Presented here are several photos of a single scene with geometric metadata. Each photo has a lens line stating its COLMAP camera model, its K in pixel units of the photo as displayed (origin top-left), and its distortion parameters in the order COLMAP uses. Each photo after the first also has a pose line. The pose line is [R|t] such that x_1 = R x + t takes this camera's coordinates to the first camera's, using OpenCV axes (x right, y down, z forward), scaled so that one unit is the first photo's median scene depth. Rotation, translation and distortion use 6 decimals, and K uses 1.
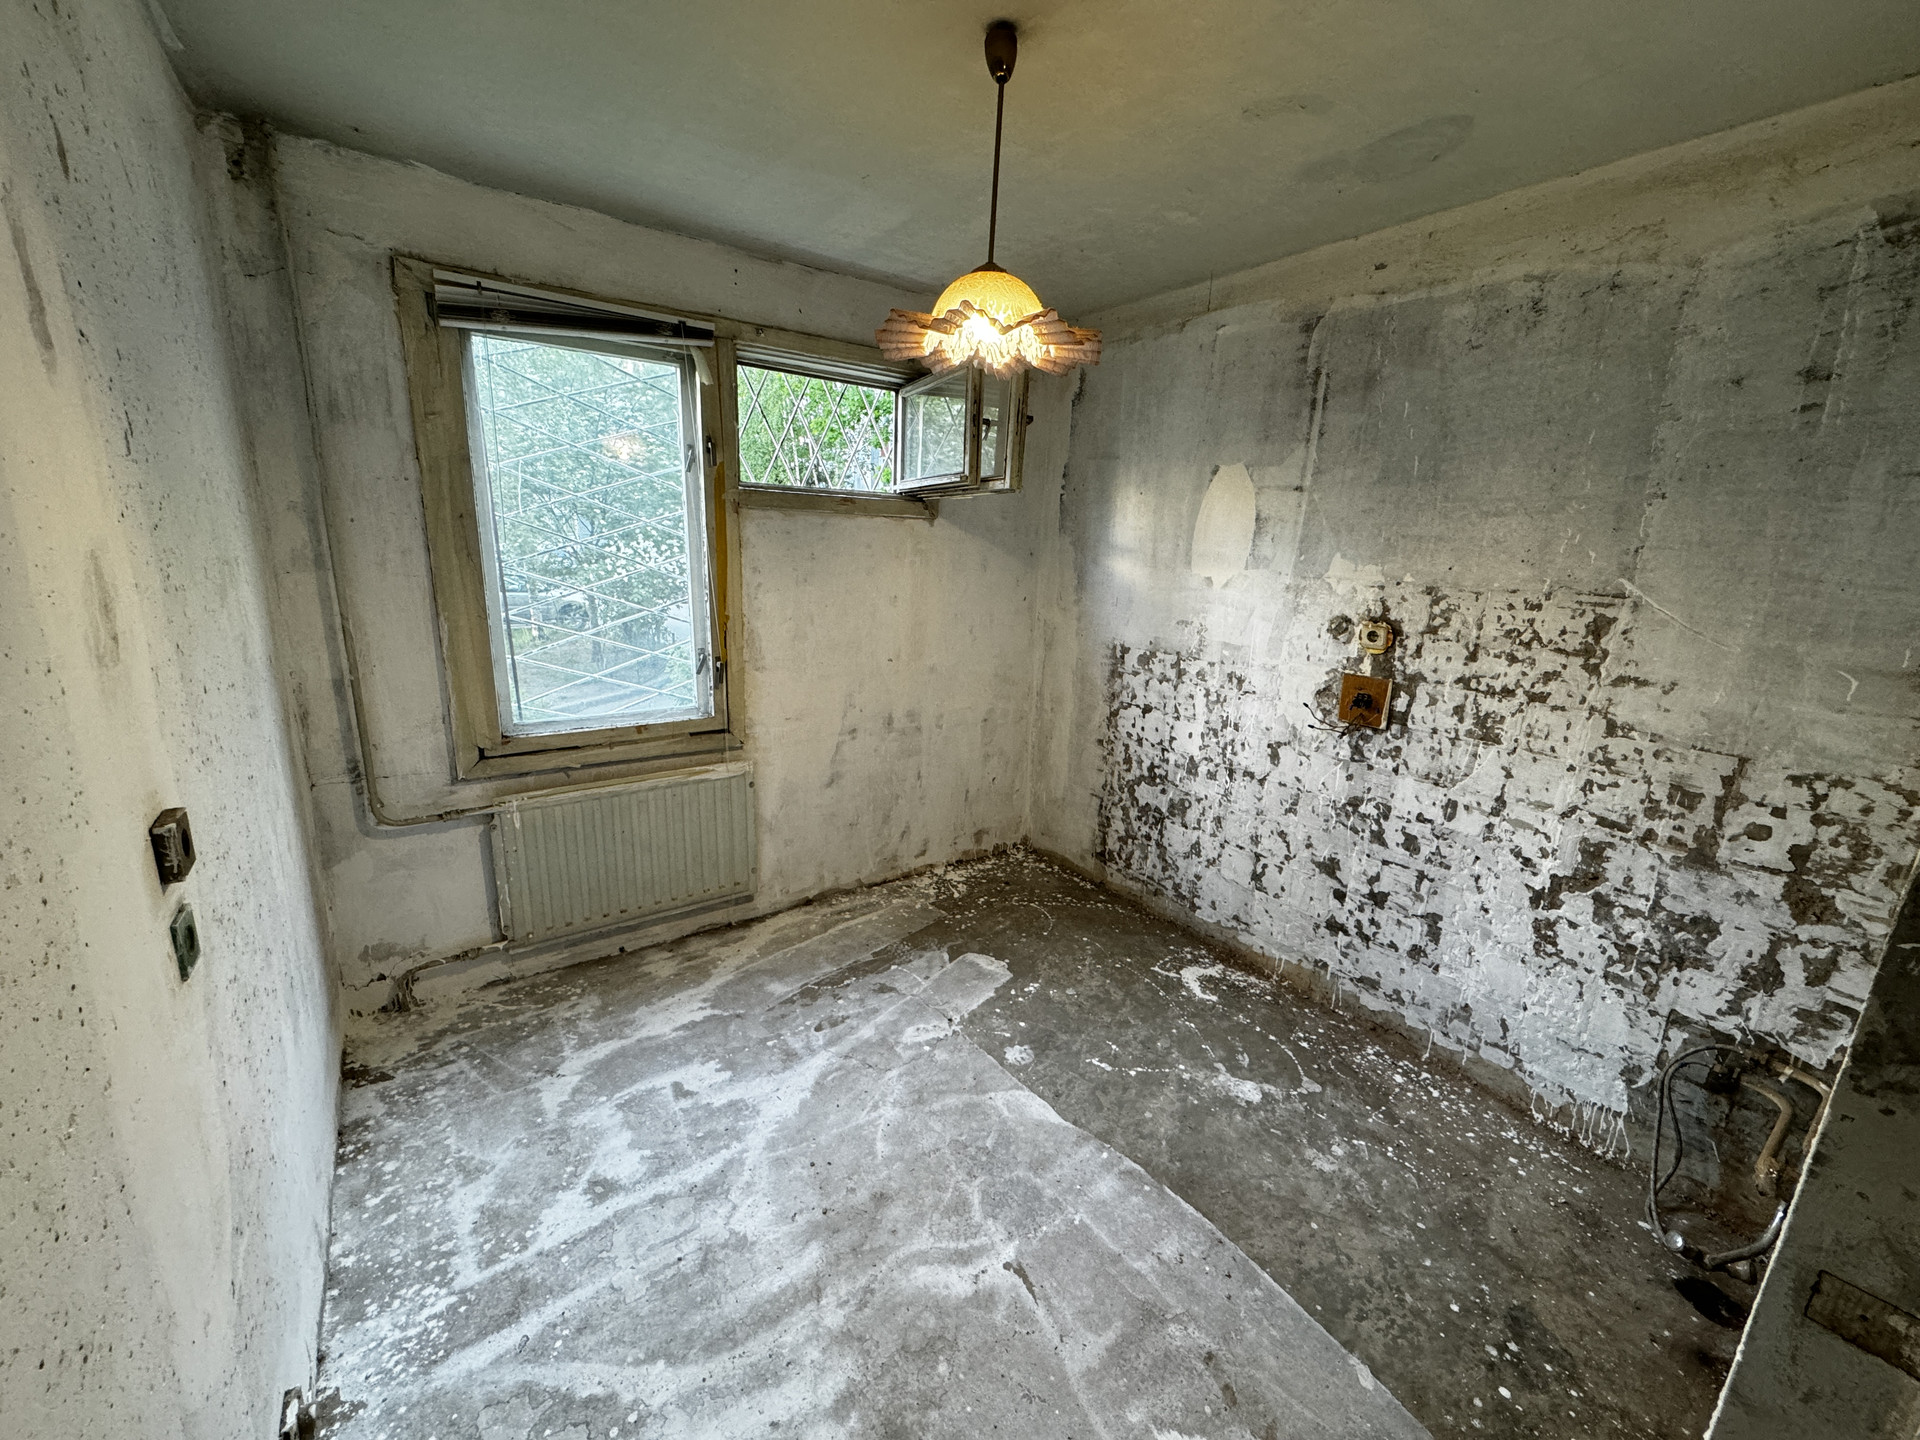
lens RADIAL K [[760.5, 0, 968.7], [0, 760.5, 714.1], [0, 0, 1]] dist [-0.004914, 0.001204]
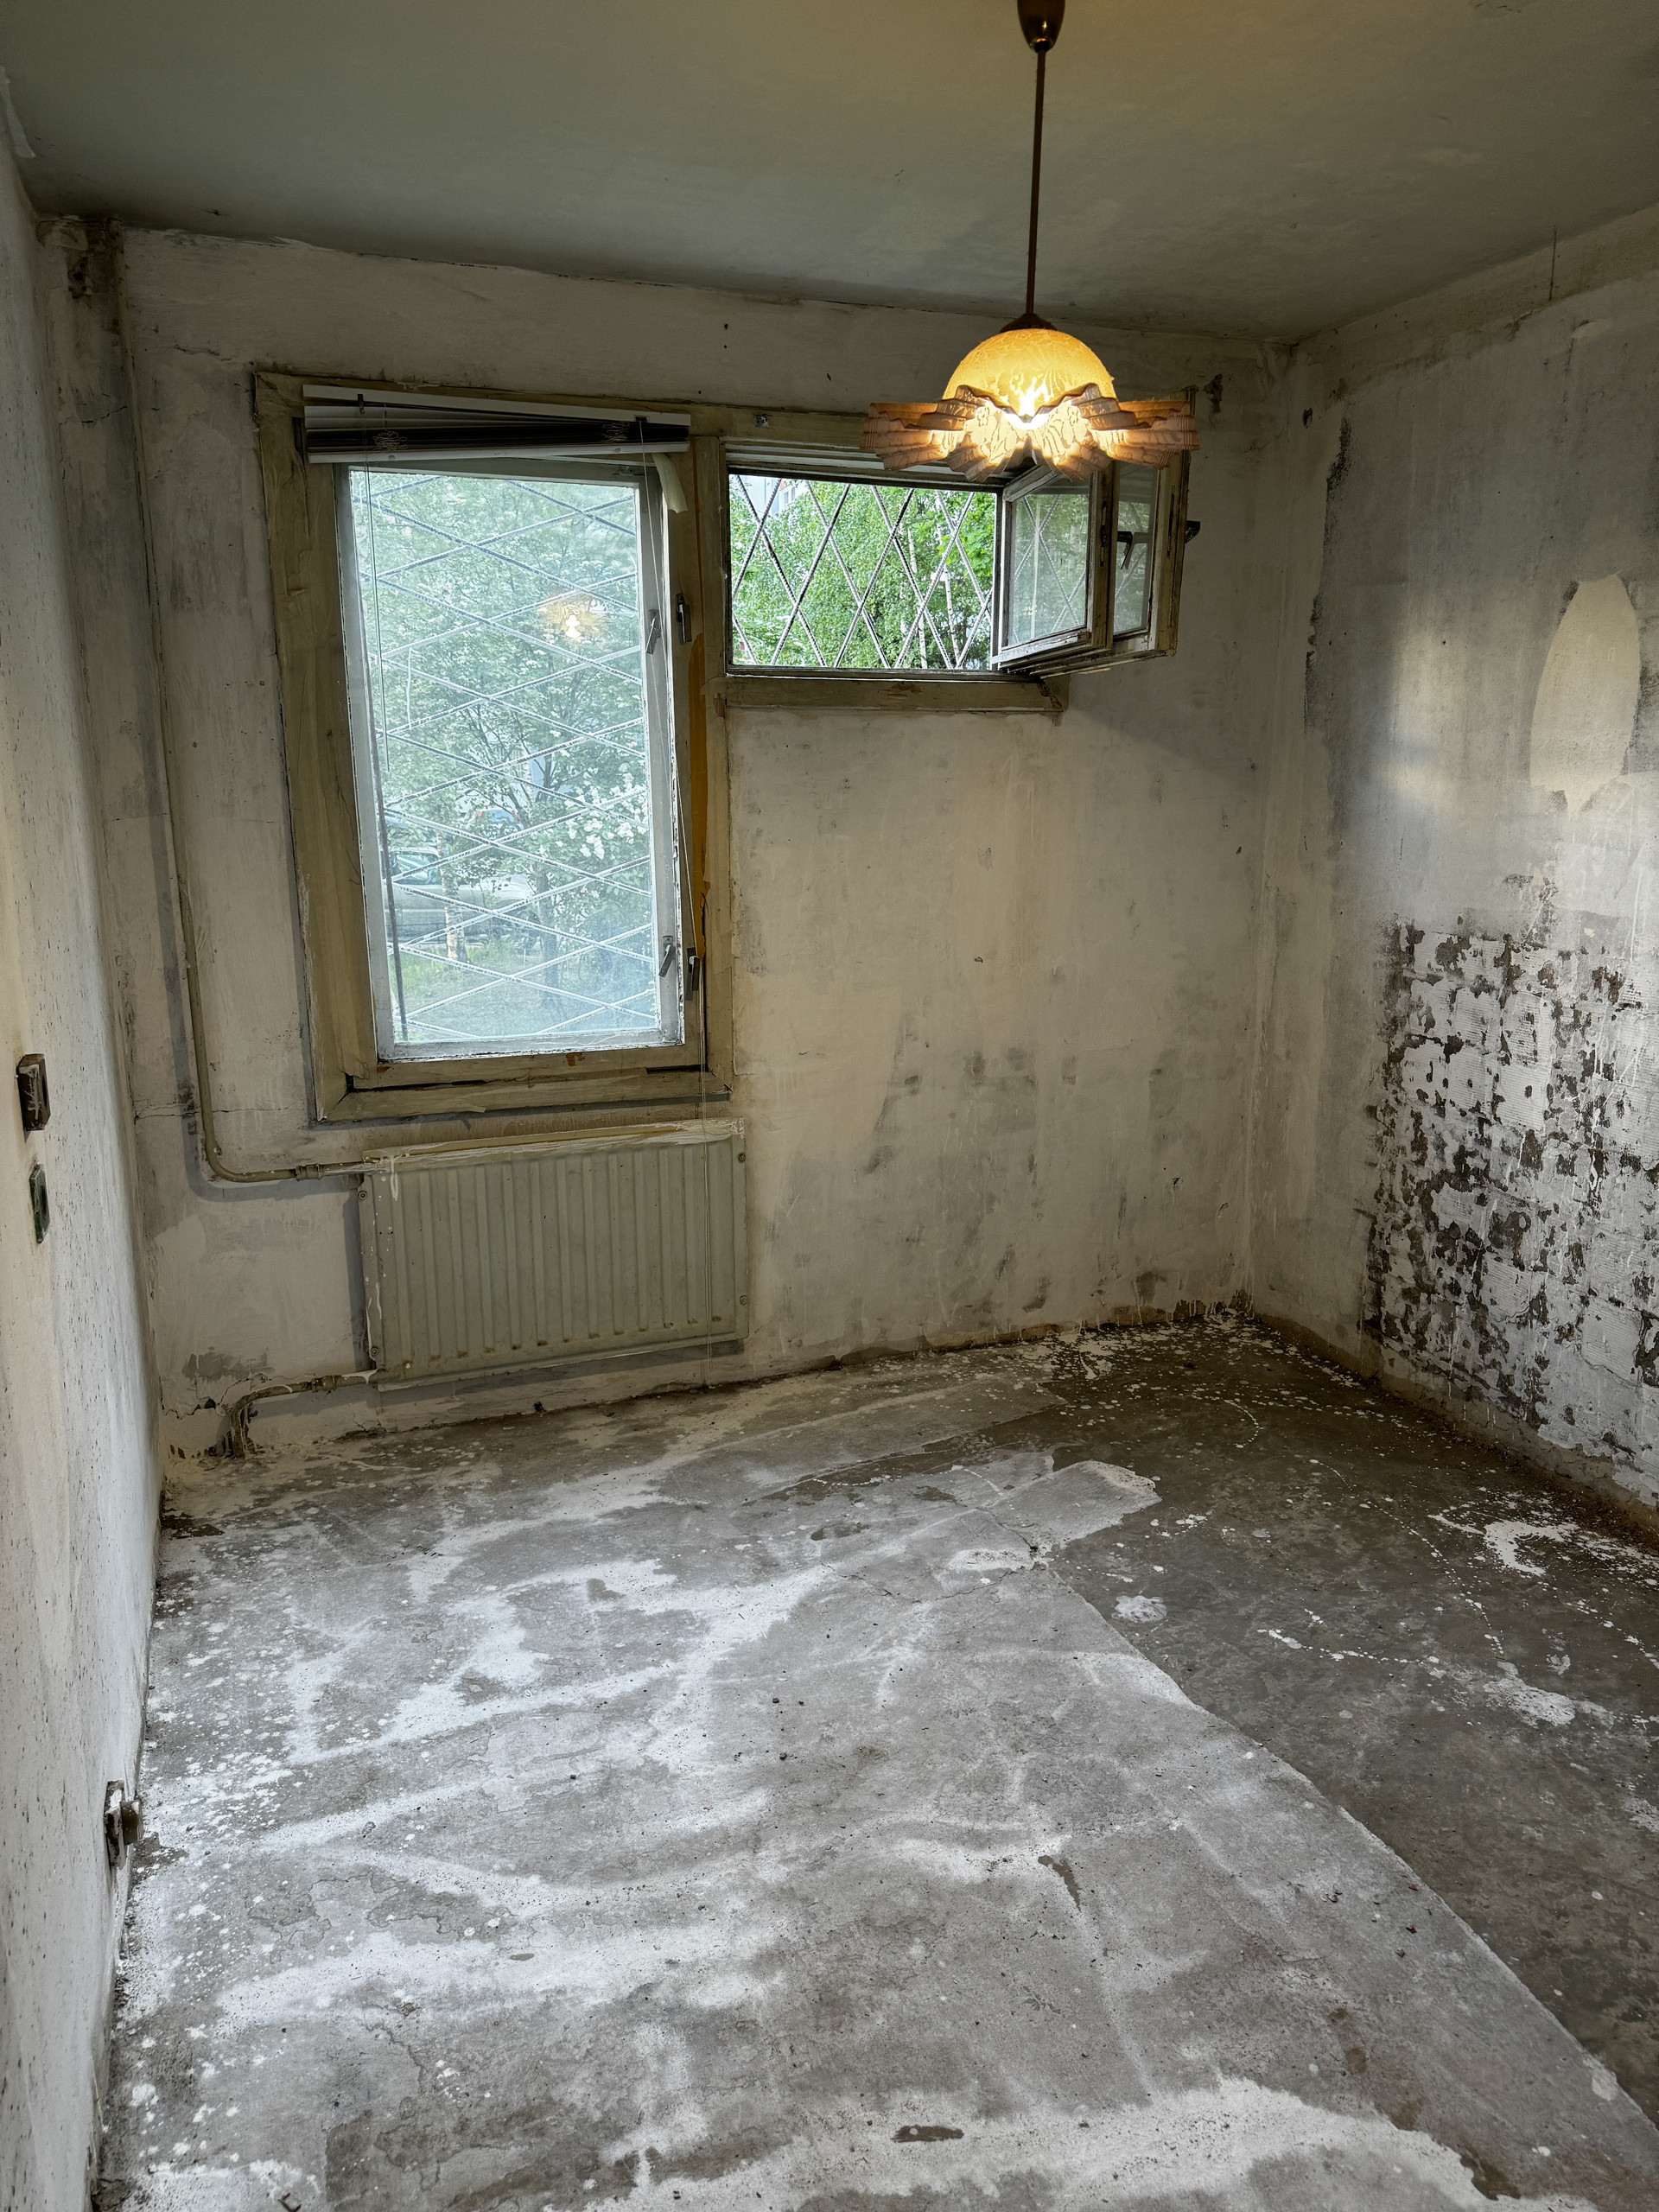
lens RADIAL K [[1537.0, 0, 848.4], [0, 1537.0, 1095.6], [0, 0, 1]] dist [0.049240, -0.063444]
pose [[0.964722, 0.017660, -0.262676, 0.152900], [-0.022226, 0.999649, -0.014420, 0.073494], [0.262329, 0.019749, 0.964776, -0.215895]]
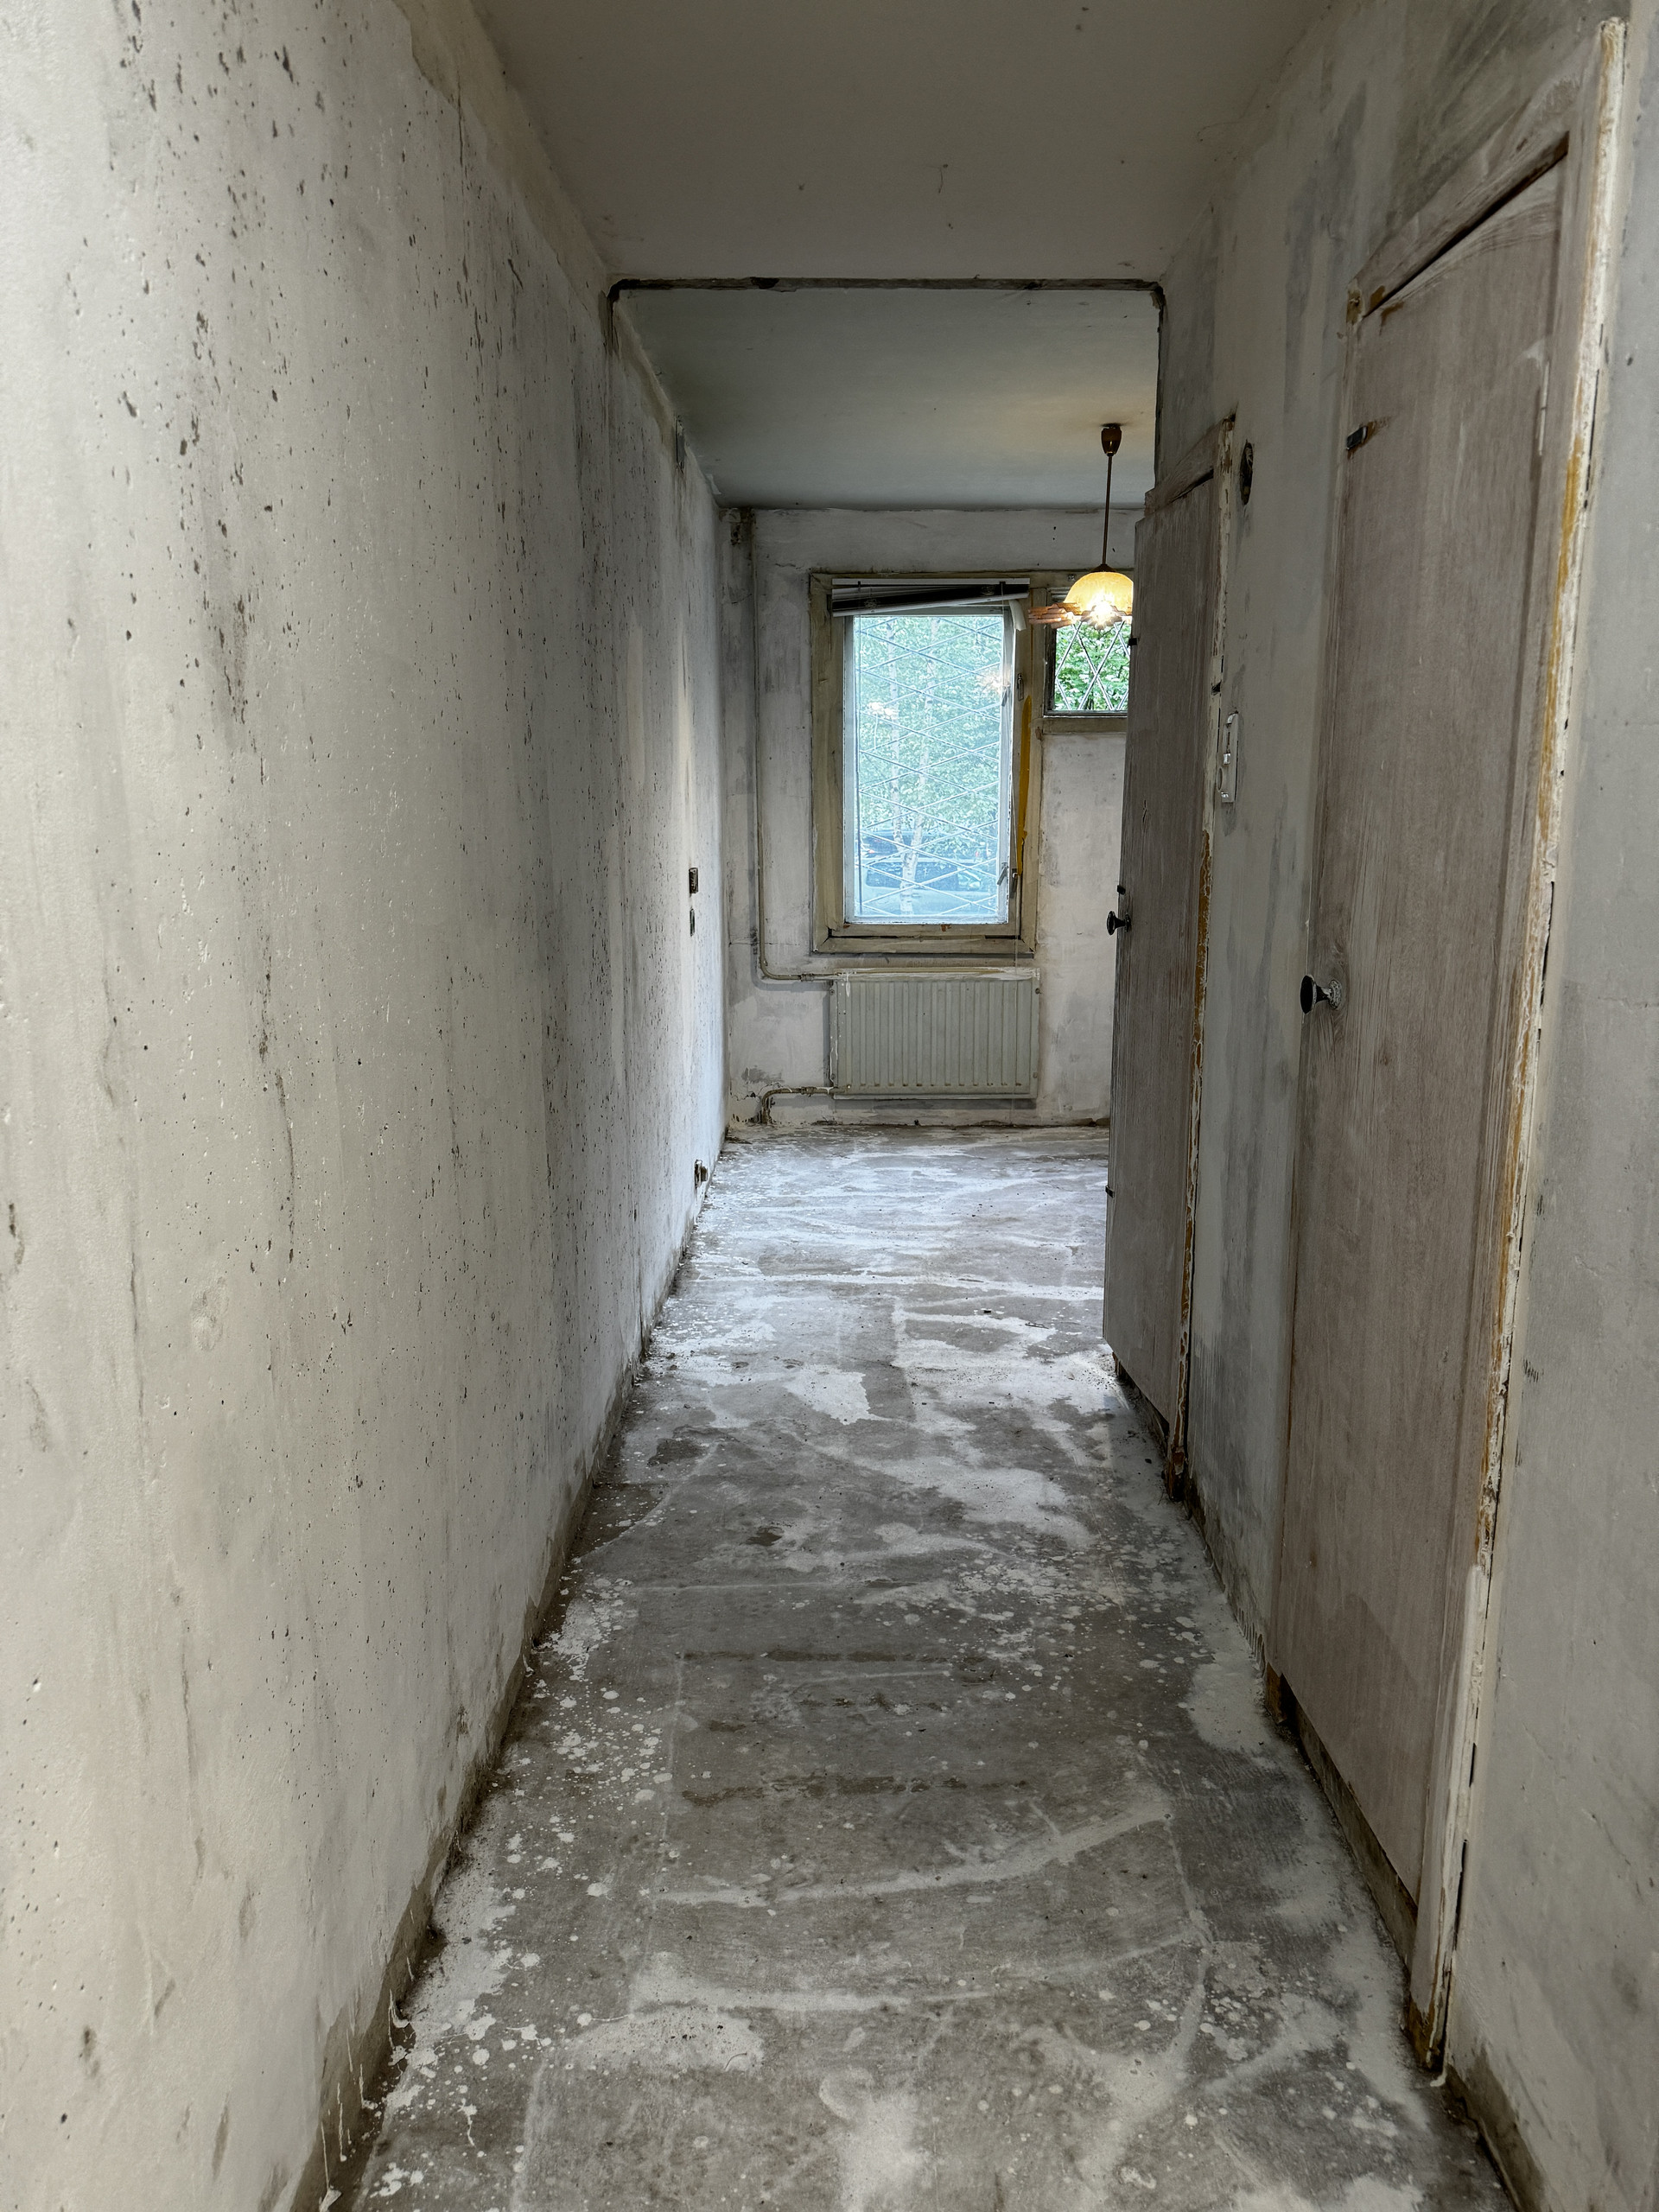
lens RADIAL K [[1537.0, 0, 832.3], [0, 1537.0, 1121.0], [0, 0, 1]] dist [0.049240, -0.063444]
pose [[0.800039, 0.088458, -0.593392, 0.978595], [-0.104611, 0.994487, 0.007210, 0.359209], [0.590758, 0.056307, 0.804882, -1.131586]]
